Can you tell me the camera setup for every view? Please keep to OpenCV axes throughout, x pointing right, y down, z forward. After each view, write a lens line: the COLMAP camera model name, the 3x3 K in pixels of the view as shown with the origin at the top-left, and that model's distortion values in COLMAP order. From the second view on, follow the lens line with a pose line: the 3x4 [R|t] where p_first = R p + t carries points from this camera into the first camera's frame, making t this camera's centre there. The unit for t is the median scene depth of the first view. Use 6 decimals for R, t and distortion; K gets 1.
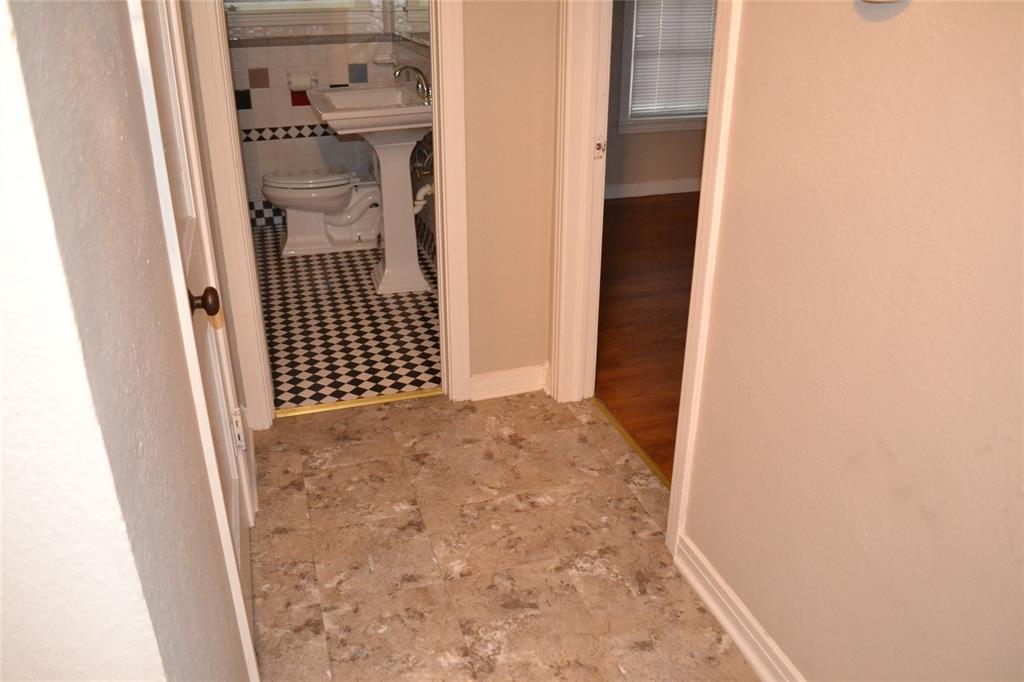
lens RADIAL K [[820.3, 0, 516.2], [0, 820.3, 338.7], [0, 0, 1]] dist [-0.082568, 0.013974]
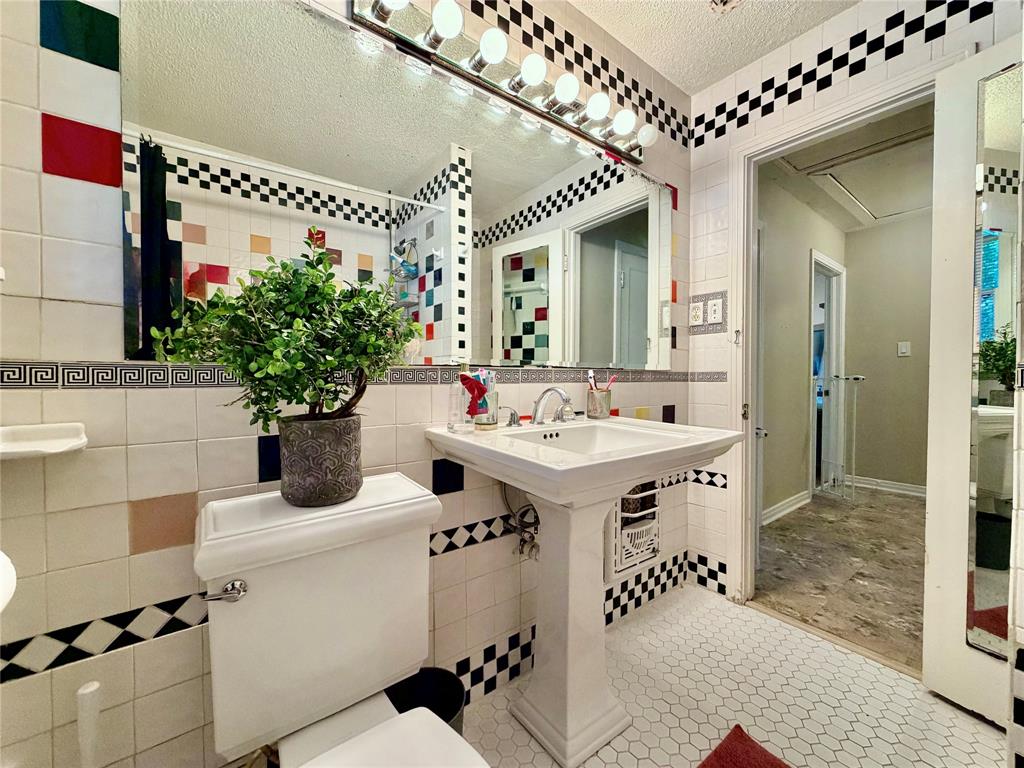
lens RADIAL K [[410.5, 0, 512.0], [0, 410.5, 384.0], [0, 0, 1]] dist [0.001803, 0.000205]
pose [[-0.340633, -0.021189, 0.939958, -0.740045], [0.391556, 0.905725, 0.162314, -0.652910], [-0.854783, 0.423335, -0.300223, 1.800112]]
